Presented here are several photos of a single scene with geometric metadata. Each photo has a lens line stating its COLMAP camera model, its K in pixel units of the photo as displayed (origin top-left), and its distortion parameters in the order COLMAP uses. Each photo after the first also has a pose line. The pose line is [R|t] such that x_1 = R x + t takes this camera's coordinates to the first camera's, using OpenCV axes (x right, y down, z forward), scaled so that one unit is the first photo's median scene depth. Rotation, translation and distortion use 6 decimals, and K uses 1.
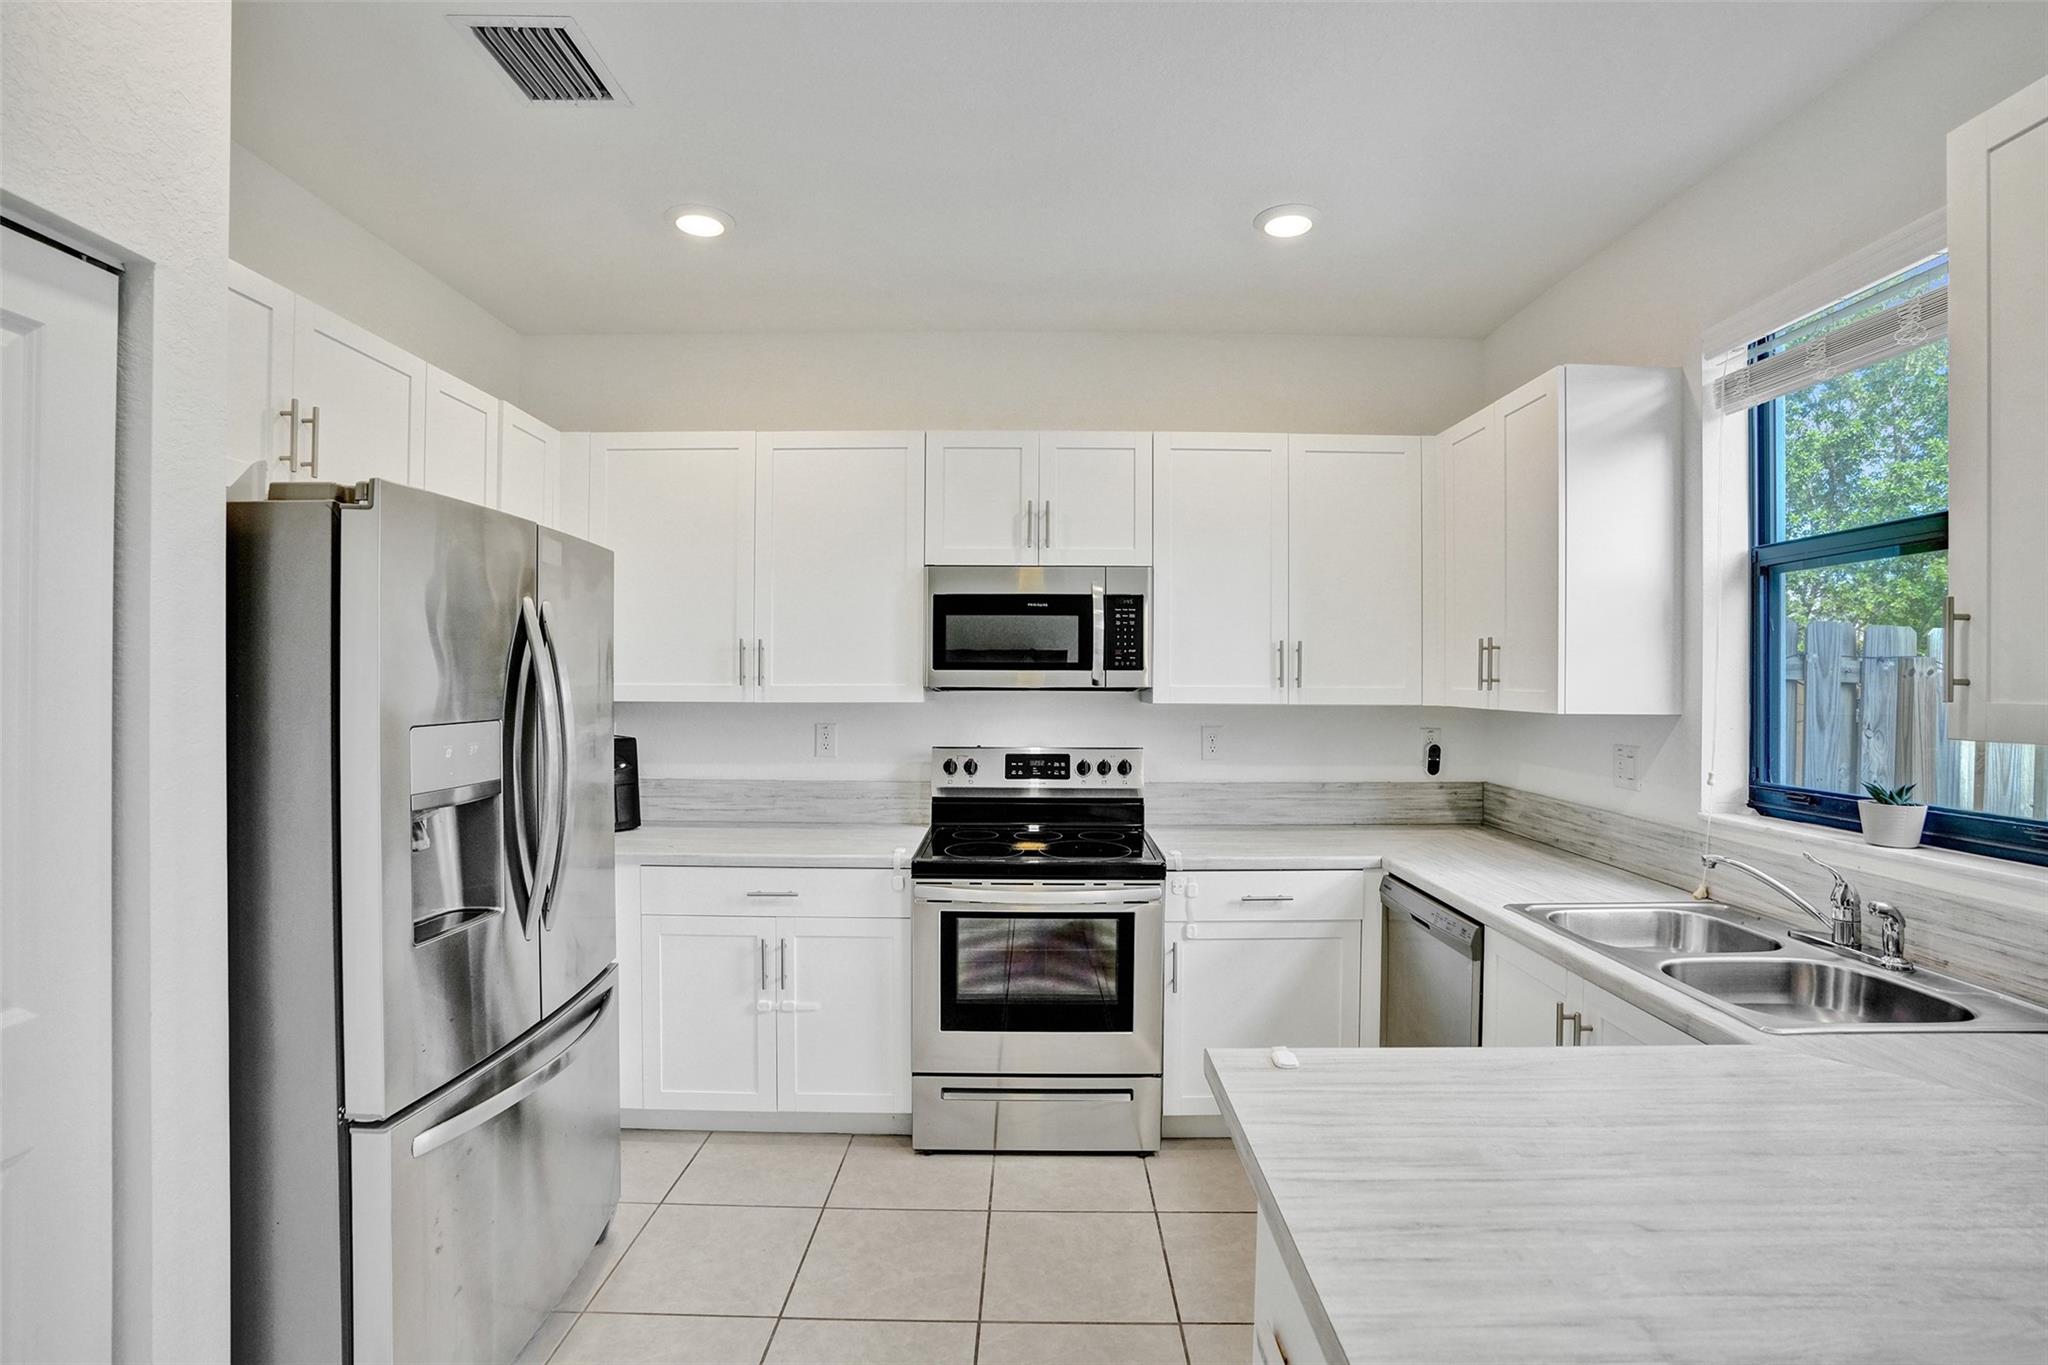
lens RADIAL K [[948.5, 0, 1031.6], [0, 948.5, 676.4], [0, 0, 1]] dist [-0.070447, 0.027130]
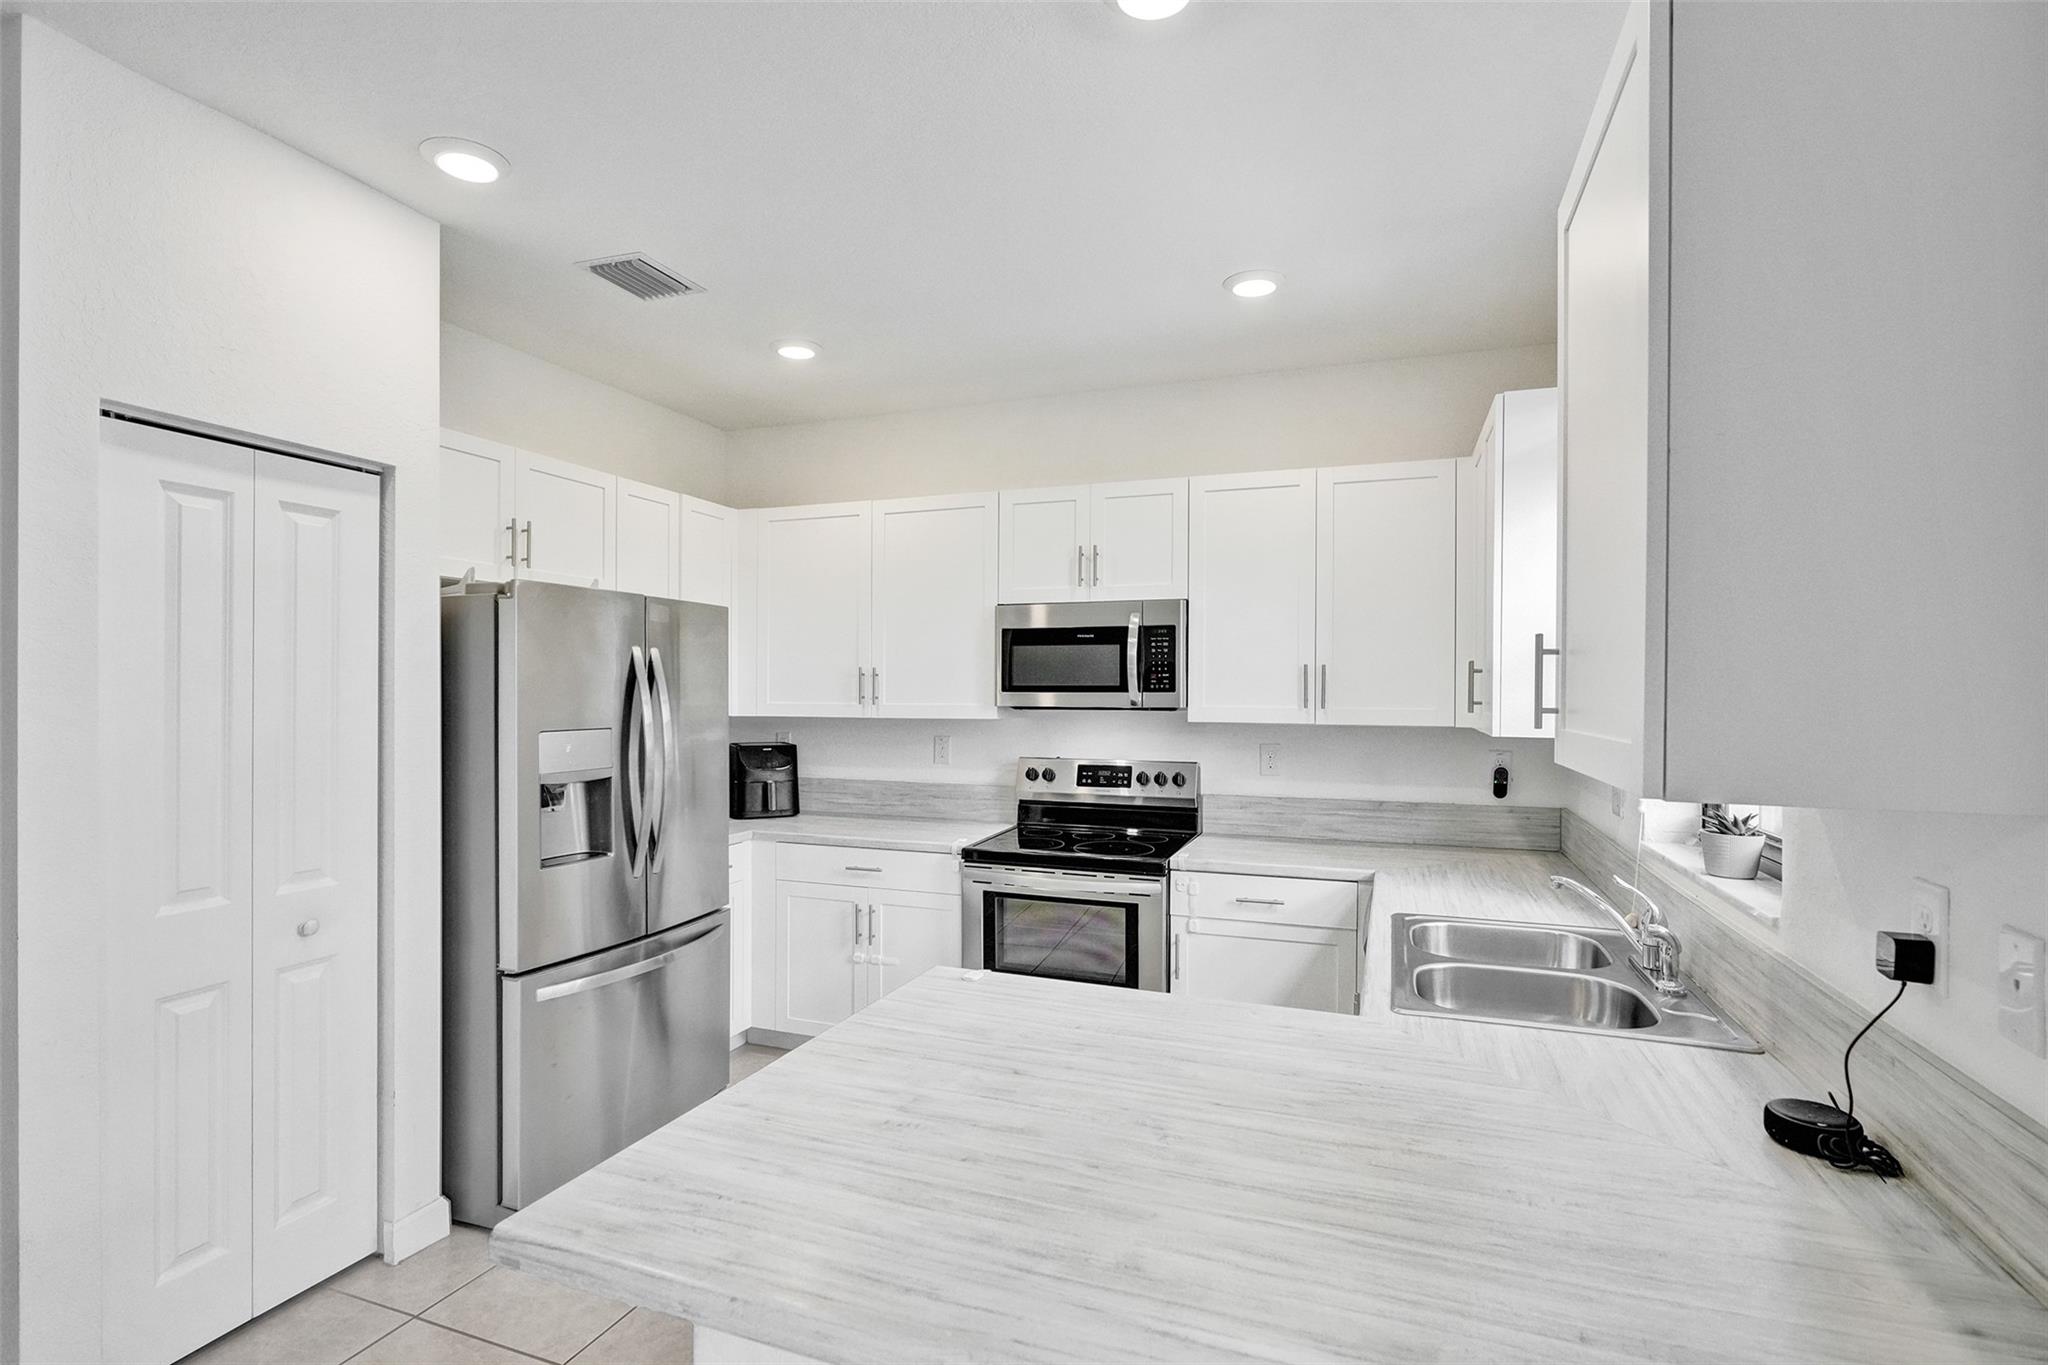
lens RADIAL K [[980.4, 0, 1027.3], [0, 980.4, 695.4], [0, 0, 1]] dist [-0.013845, 0.000220]
pose [[0.936420, 0.001414, -0.350877, 0.361304], [0.000124, 0.999990, 0.004360, -0.007932], [0.350880, -0.004127, 0.936411, -0.147049]]
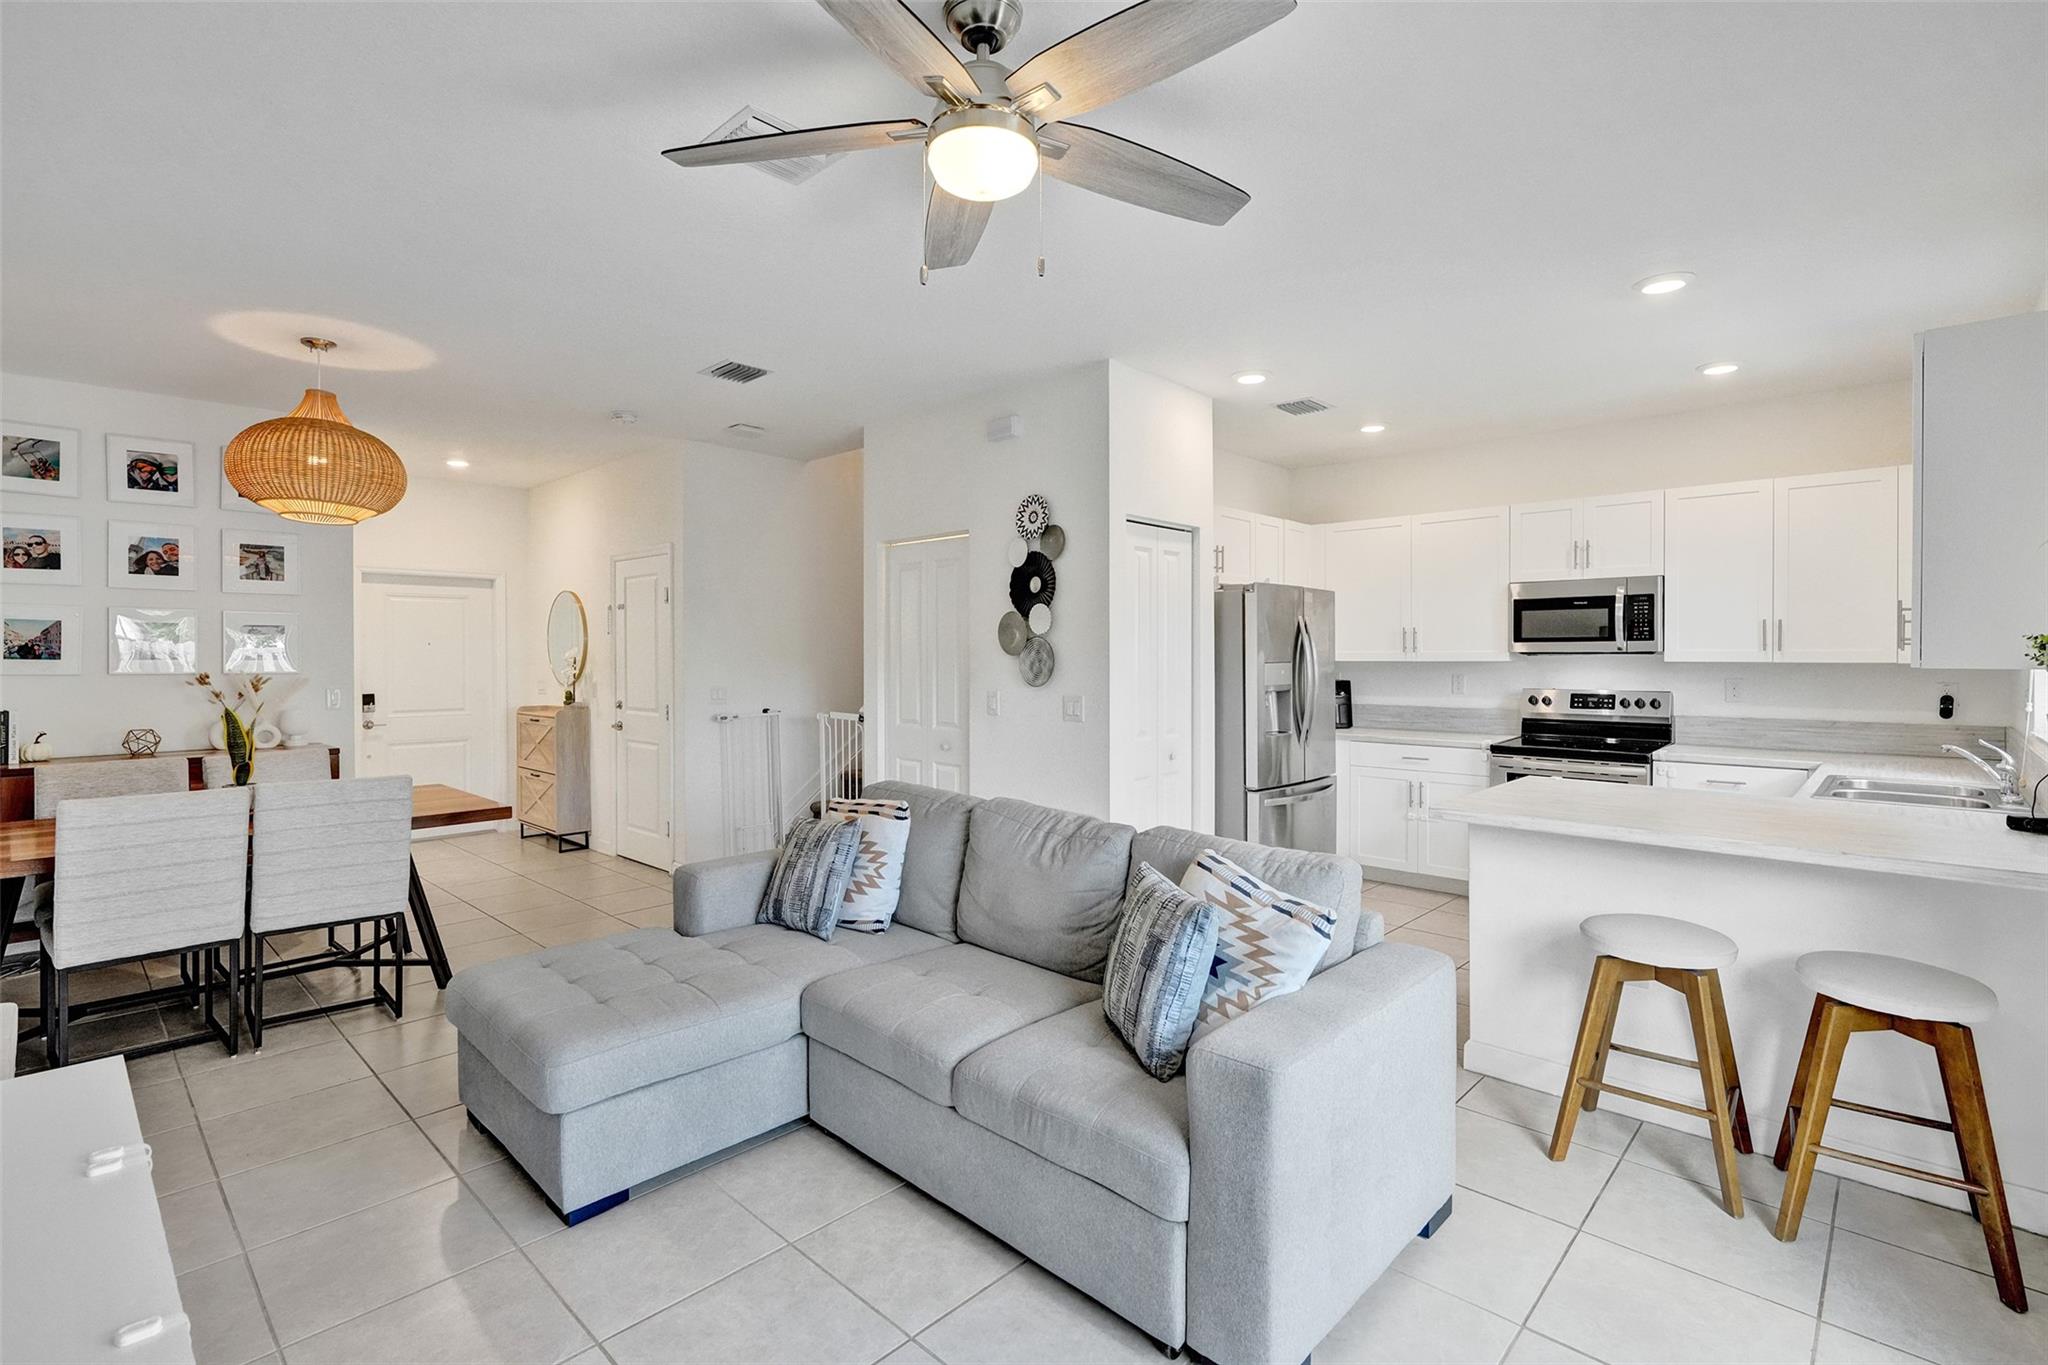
lens RADIAL K [[958.2, 0, 1025.8], [0, 958.2, 661.5], [0, 0, 1]] dist [-0.002684, 0.000904]
pose [[0.728498, -0.000742, -0.685047, 0.454700], [0.004606, 0.999982, 0.003814, 0.017634], [0.685032, -0.005934, 0.728489, -0.915043]]
